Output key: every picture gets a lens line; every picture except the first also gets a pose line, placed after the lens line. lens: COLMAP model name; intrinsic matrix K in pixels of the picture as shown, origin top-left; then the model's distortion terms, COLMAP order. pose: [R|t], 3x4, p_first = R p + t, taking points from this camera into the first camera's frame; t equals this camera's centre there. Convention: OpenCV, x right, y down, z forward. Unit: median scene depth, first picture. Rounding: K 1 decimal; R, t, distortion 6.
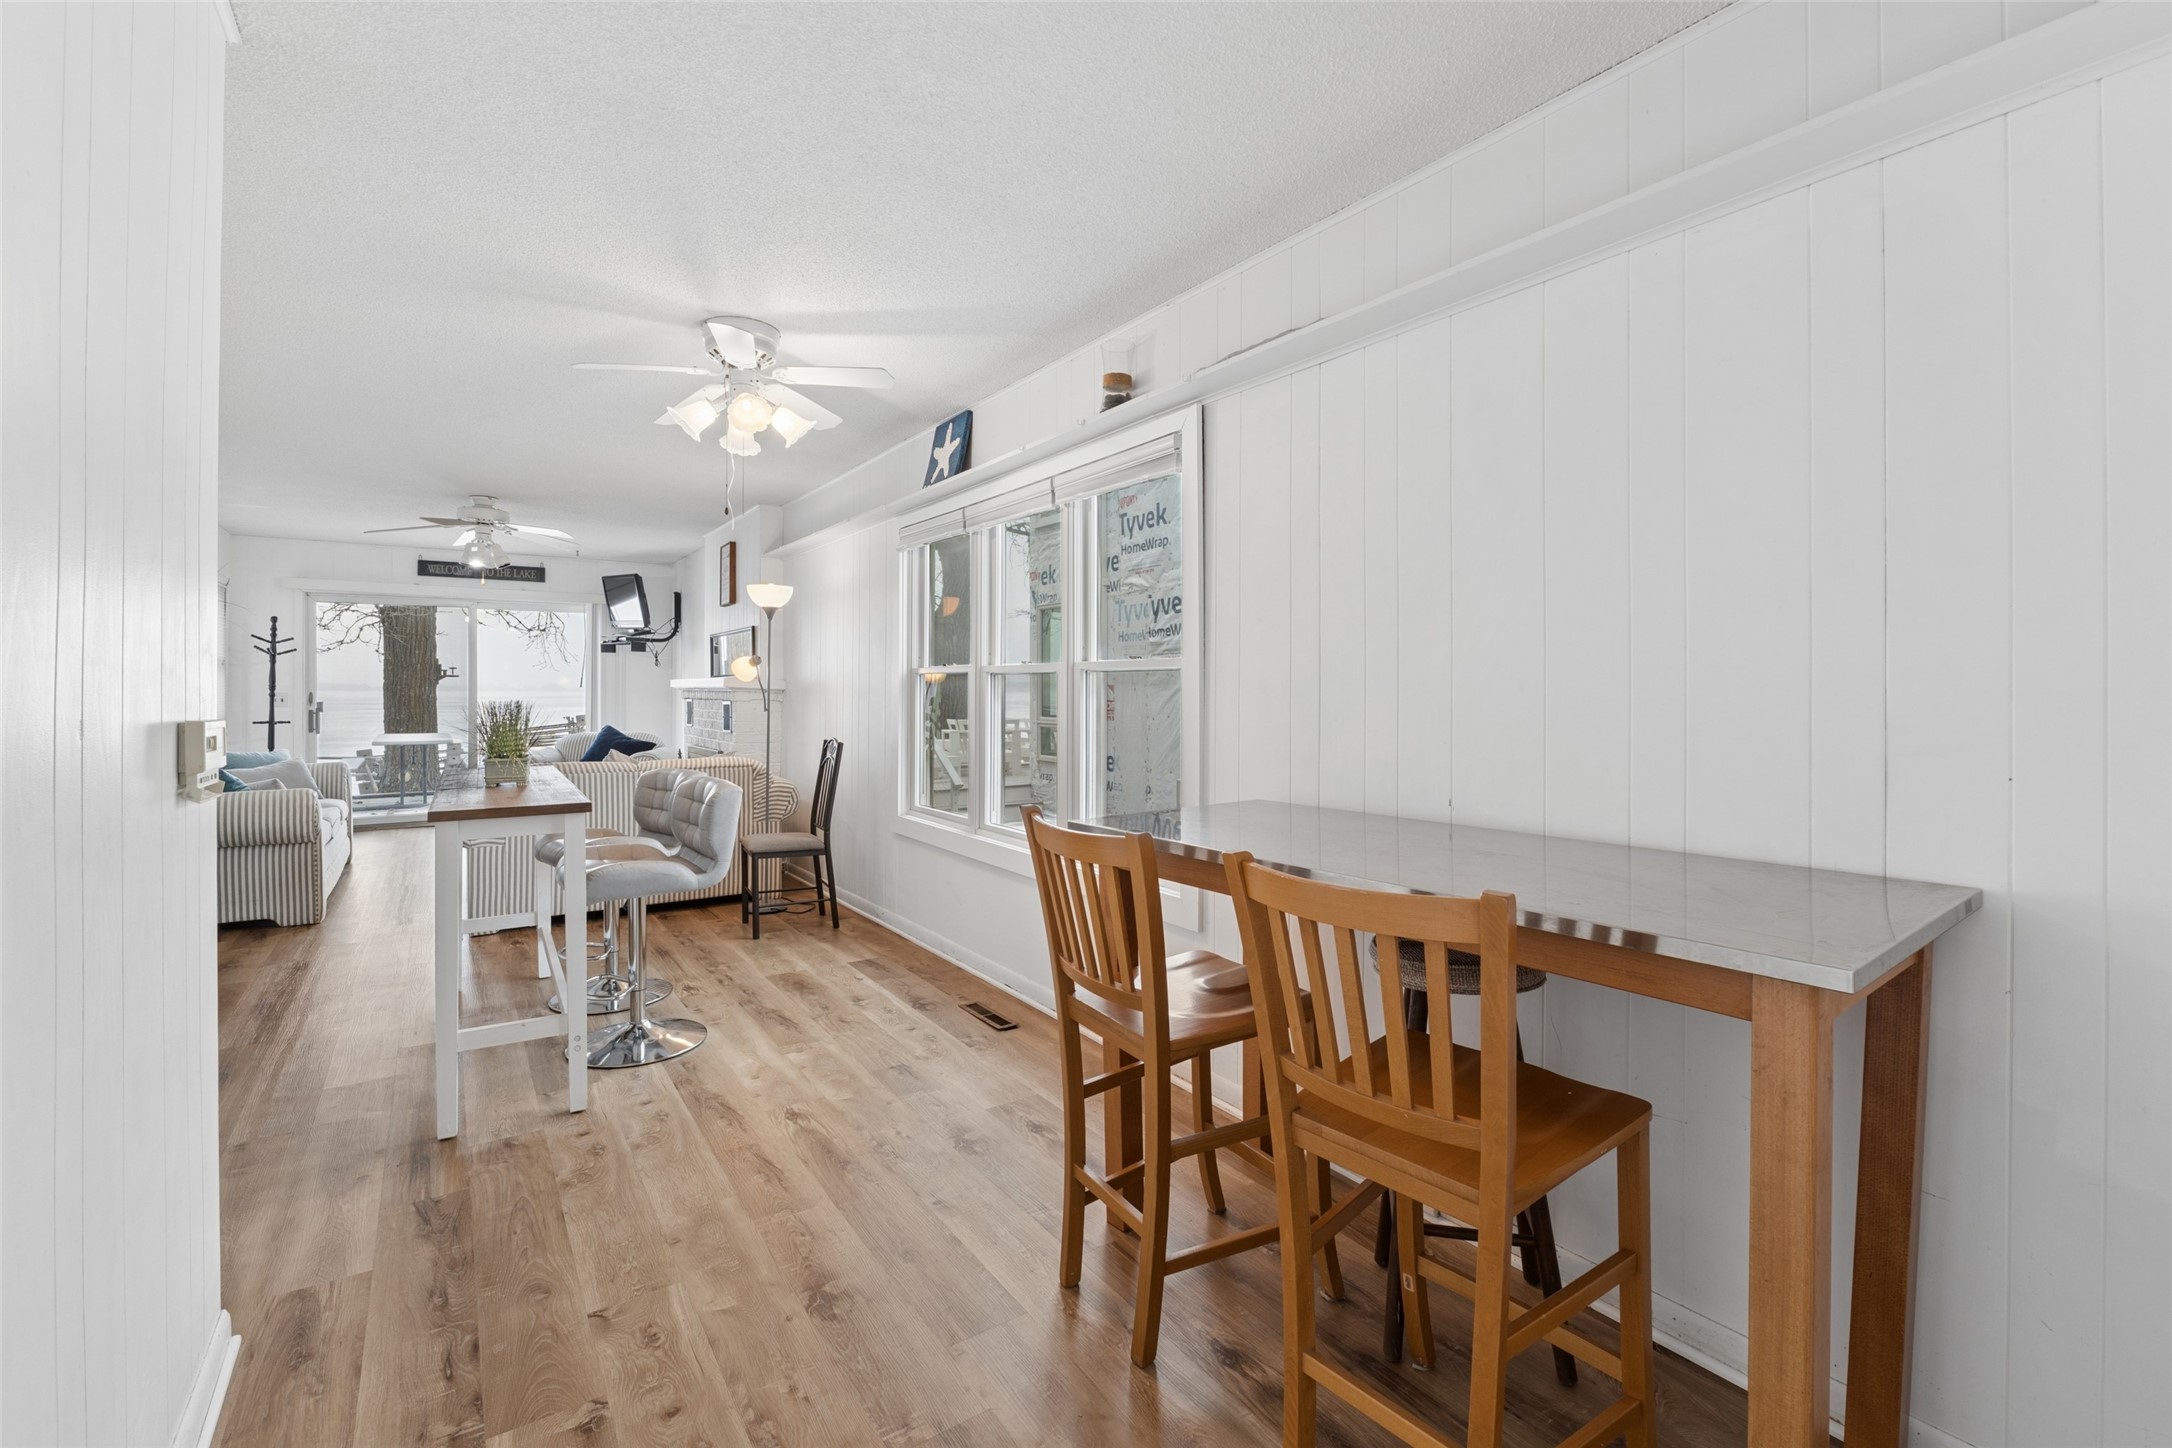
lens RADIAL K [[951.4, 0, 1095.0], [0, 951.4, 688.3], [0, 0, 1]] dist [0.000033, -0.000265]
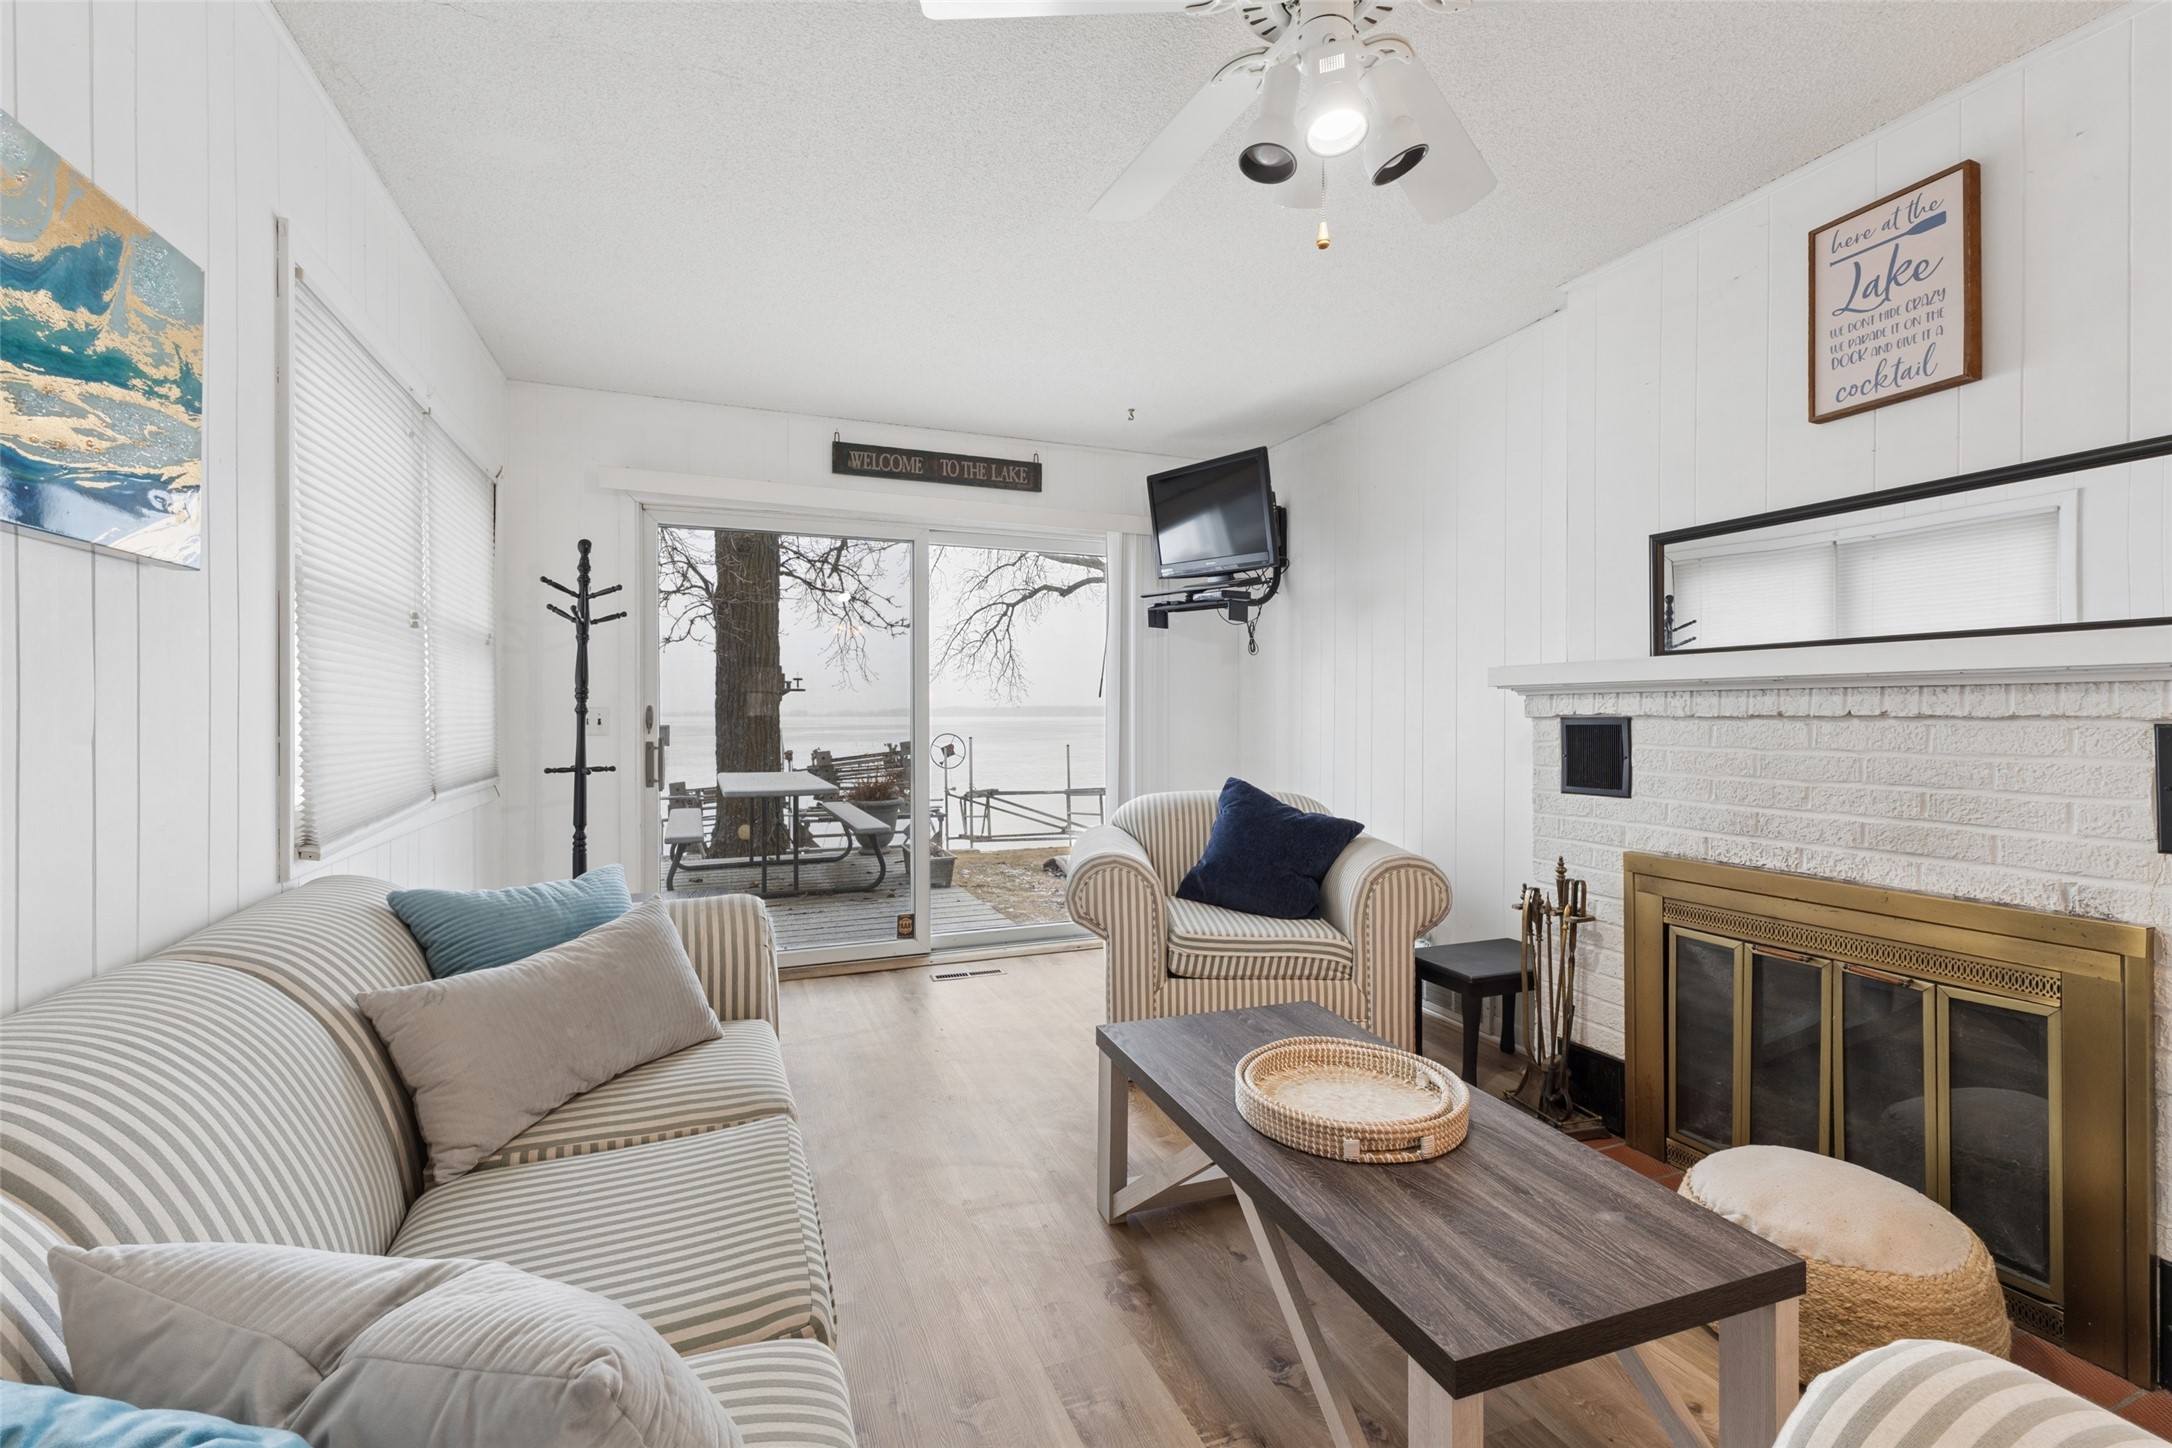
lens RADIAL K [[919.2, 0, 1094.1], [0, 919.2, 707.6], [0, 0, 1]] dist [0.002706, 0.000083]
pose [[0.979177, -0.006311, -0.202911, -0.489924], [0.005240, 0.999969, -0.005817, 0.008949], [0.202941, 0.004632, 0.979180, 0.566111]]
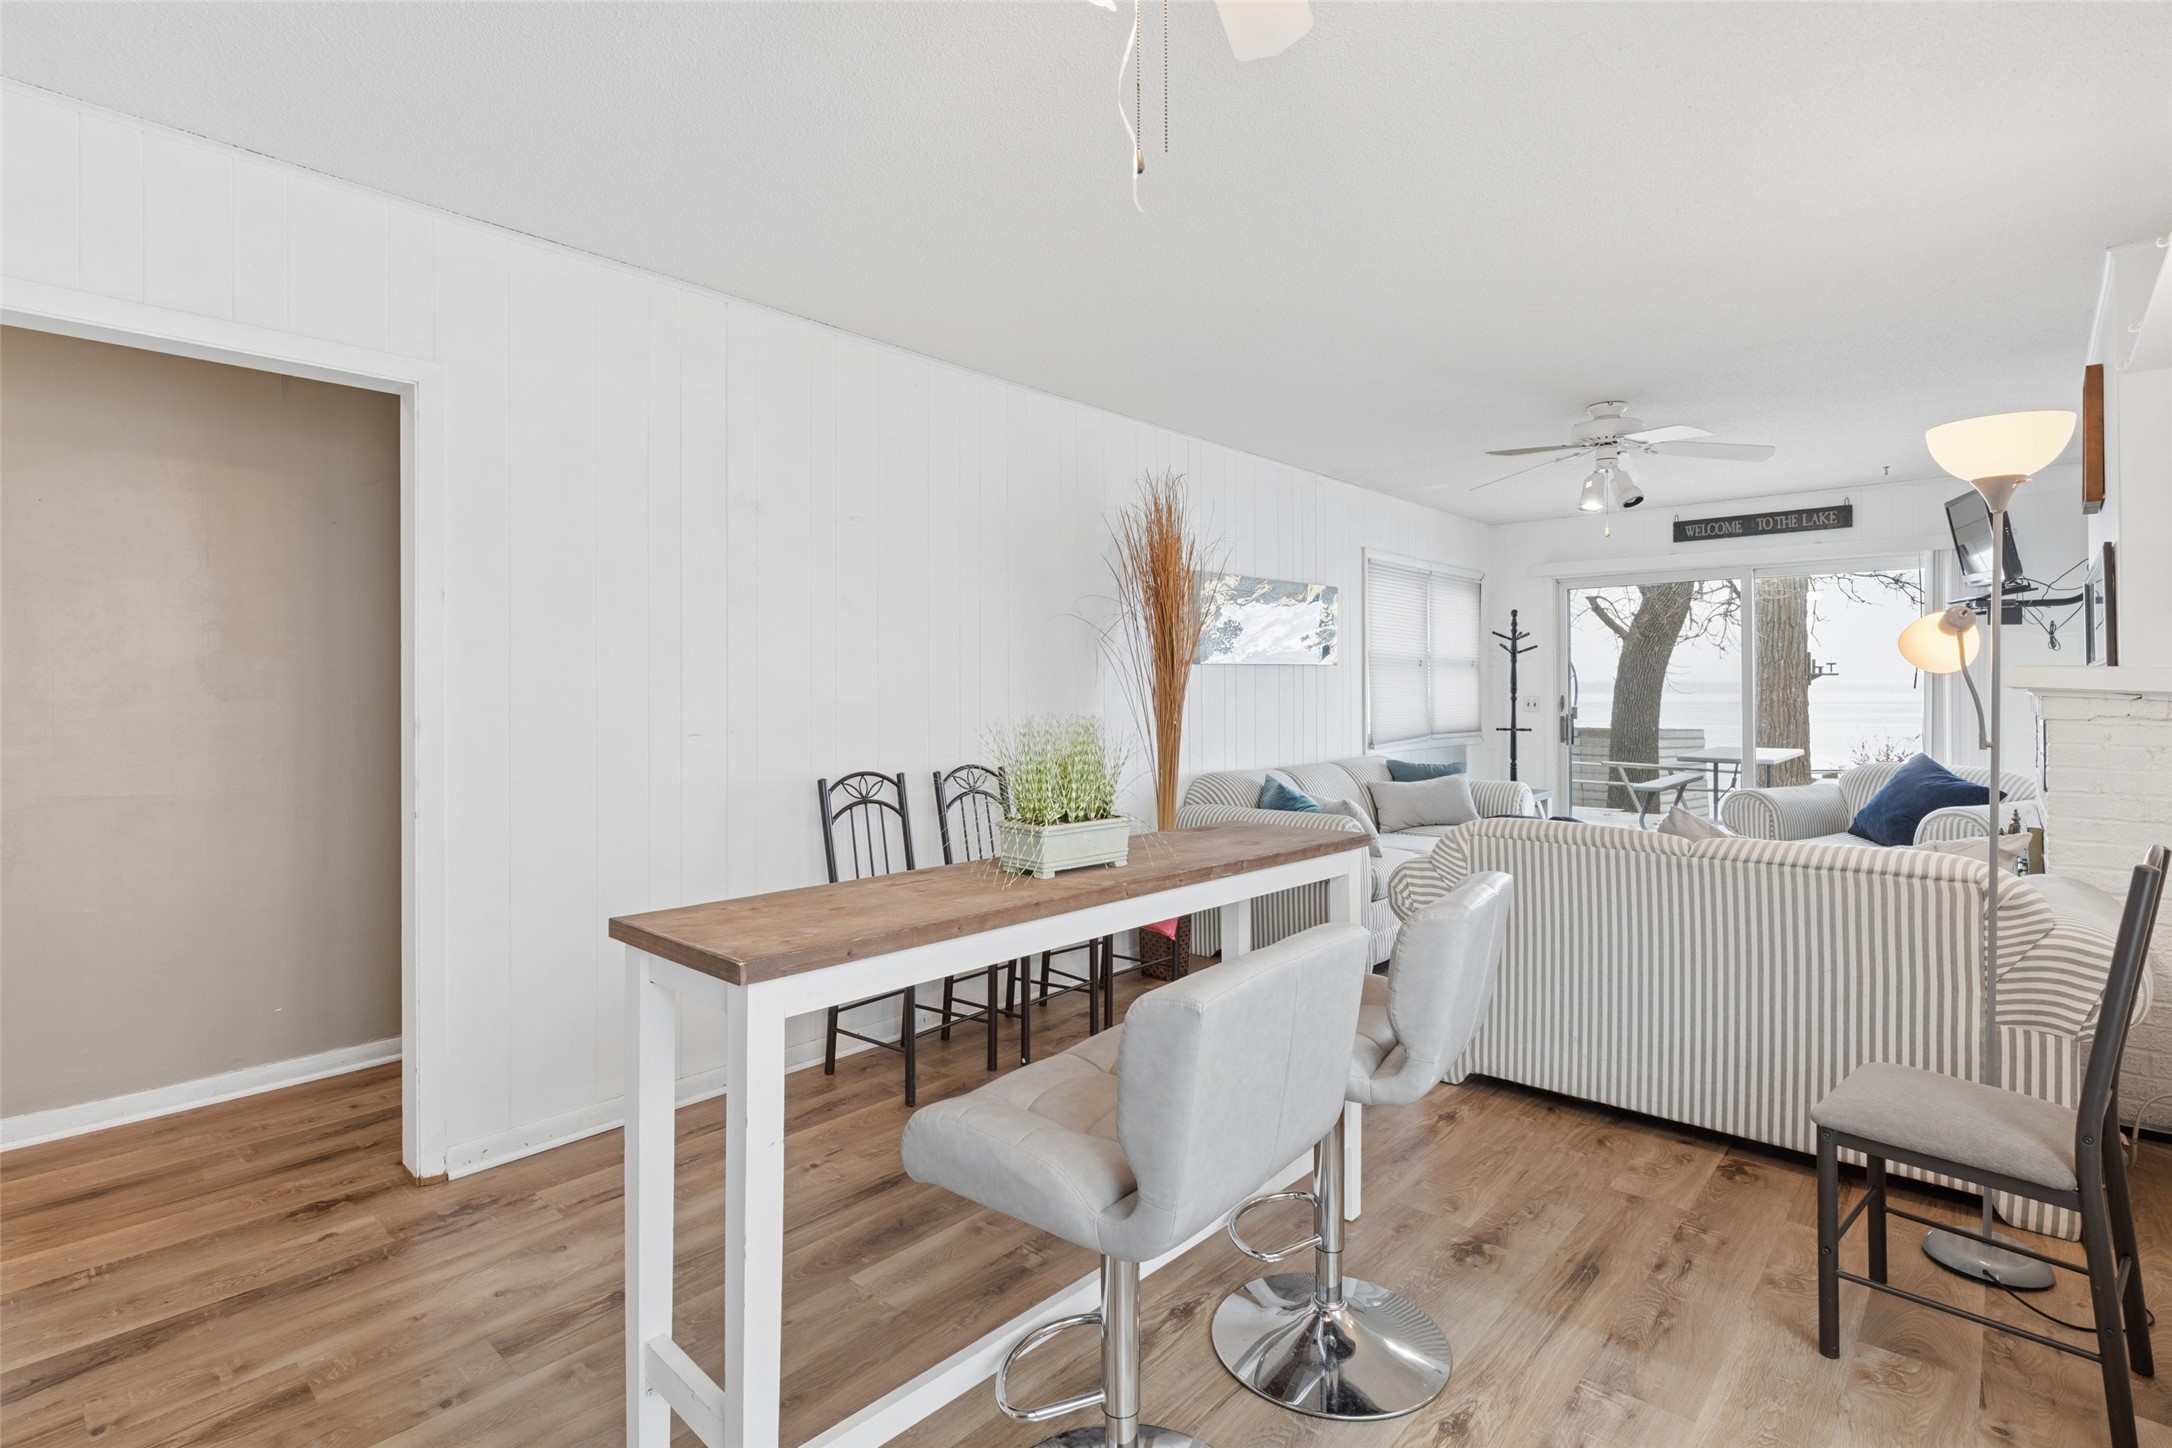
lens RADIAL K [[1047.6, 0, 1082.2], [0, 1047.6, 681.7], [0, 0, 1]] dist [-0.001101, -0.000295]
pose [[0.236762, -0.009995, -0.971516, -0.010500], [0.002027, 0.999950, -0.009794, 0.000126], [0.971565, 0.000349, 0.236771, 0.348938]]
